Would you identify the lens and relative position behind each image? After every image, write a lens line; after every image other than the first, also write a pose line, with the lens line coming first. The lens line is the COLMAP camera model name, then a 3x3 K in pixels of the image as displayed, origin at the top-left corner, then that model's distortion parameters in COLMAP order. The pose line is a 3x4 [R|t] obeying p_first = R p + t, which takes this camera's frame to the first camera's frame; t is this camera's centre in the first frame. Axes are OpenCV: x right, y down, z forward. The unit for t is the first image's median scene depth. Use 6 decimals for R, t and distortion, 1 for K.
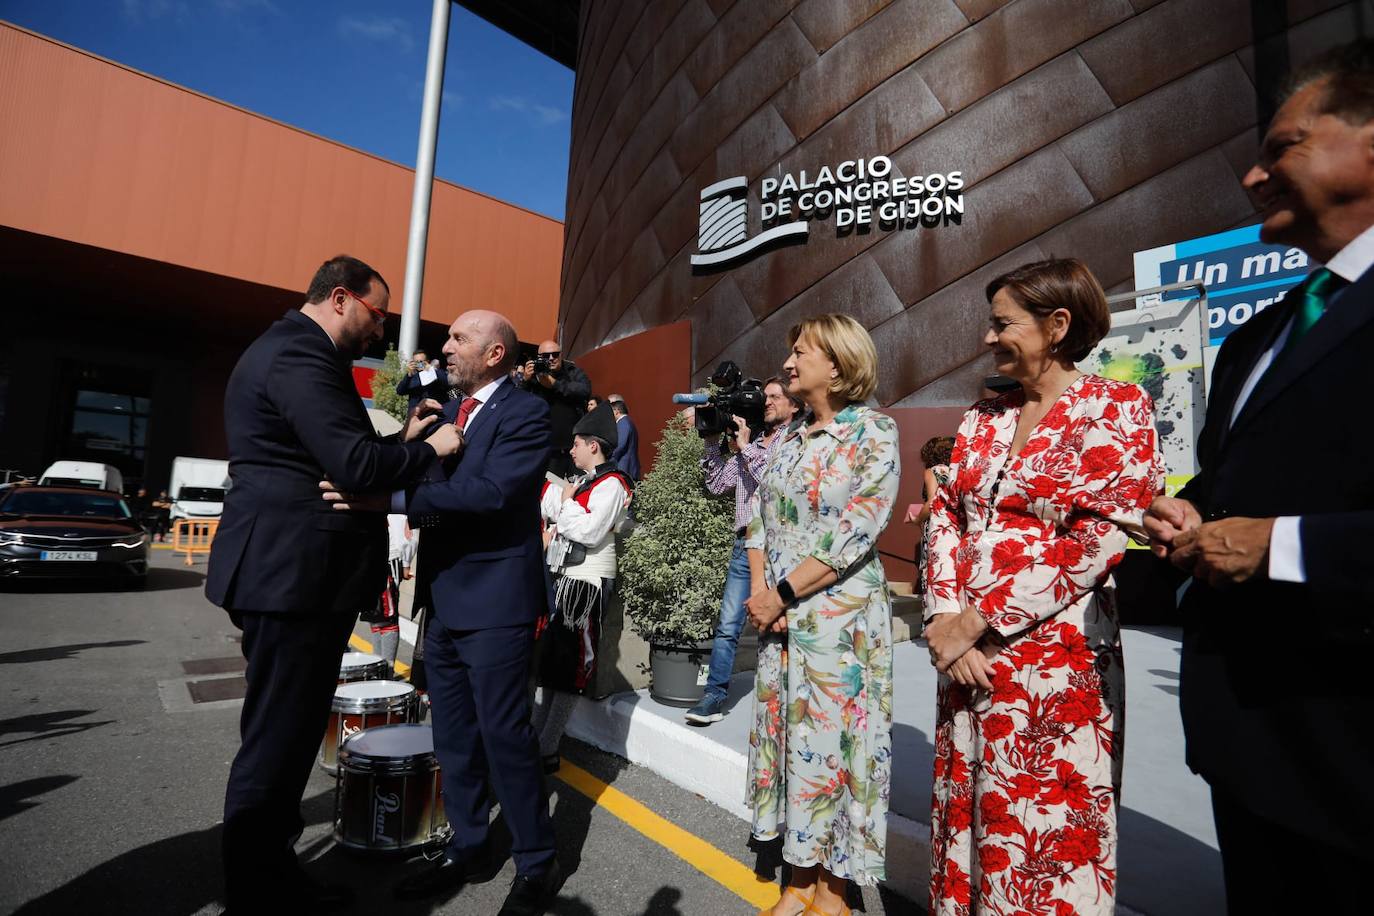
lens RADIAL K [[670.8, 0, 687.0], [0, 670.8, 458.0], [0, 0, 1]] dist [-0.074424, 0.037875]
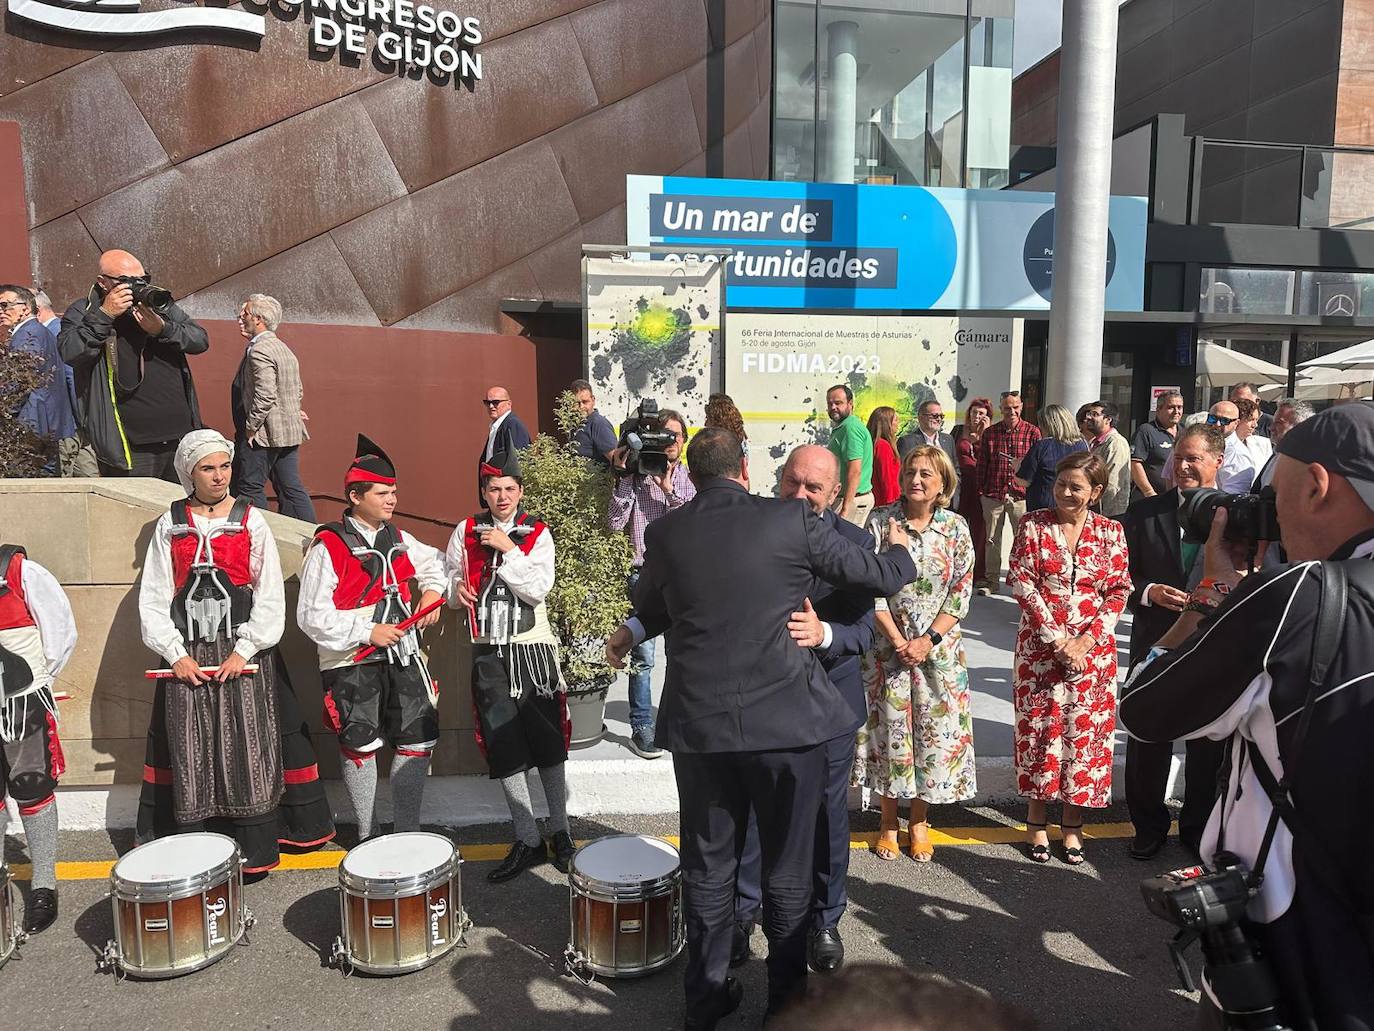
lens RADIAL K [[971.7, 0, 690.0], [0, 971.7, 519.4], [0, 0, 1]] dist [0.069222, -0.122970]
pose [[0.567867, -0.118012, 0.814617, -0.432609], [-0.077207, 0.977669, 0.195454, -0.100867], [-0.819492, -0.173886, 0.546074, 0.058203]]
